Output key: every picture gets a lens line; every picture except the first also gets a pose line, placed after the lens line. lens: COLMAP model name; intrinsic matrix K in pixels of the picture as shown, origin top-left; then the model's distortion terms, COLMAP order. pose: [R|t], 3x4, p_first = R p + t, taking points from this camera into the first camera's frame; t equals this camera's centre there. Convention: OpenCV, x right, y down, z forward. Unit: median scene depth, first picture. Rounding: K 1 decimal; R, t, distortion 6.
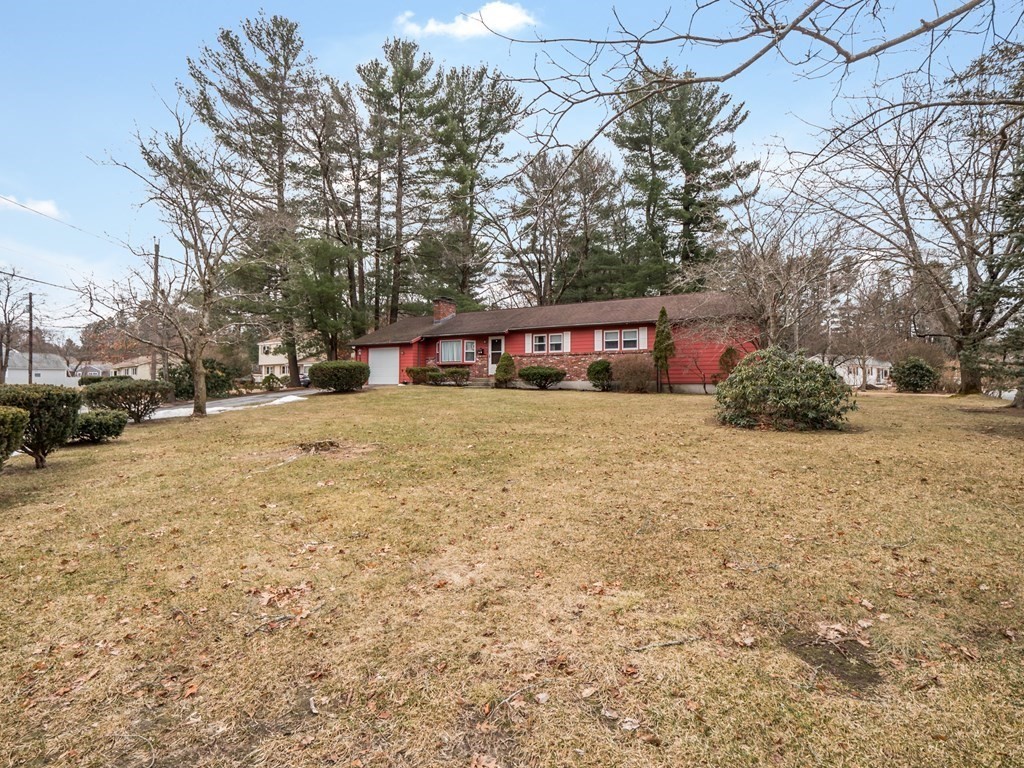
lens RADIAL K [[509.9, 0, 512.0], [0, 509.9, 384.0], [0, 0, 1]] dist [-0.001012, 0.000234]
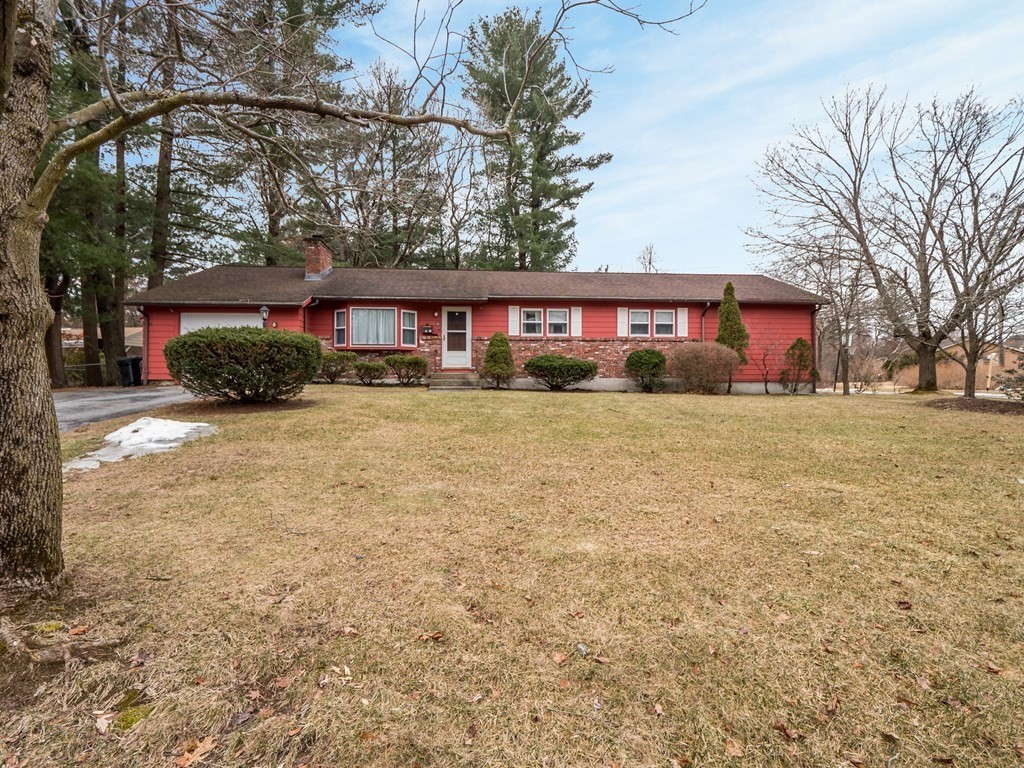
lens RADIAL K [[509.9, 0, 512.0], [0, 509.9, 384.0], [0, 0, 1]] dist [-0.001012, 0.000234]
pose [[0.804798, -0.001801, 0.593546, -0.372418], [0.005406, 0.999976, -0.004295, 0.004303], [-0.593524, 0.006665, 0.804789, 0.496867]]
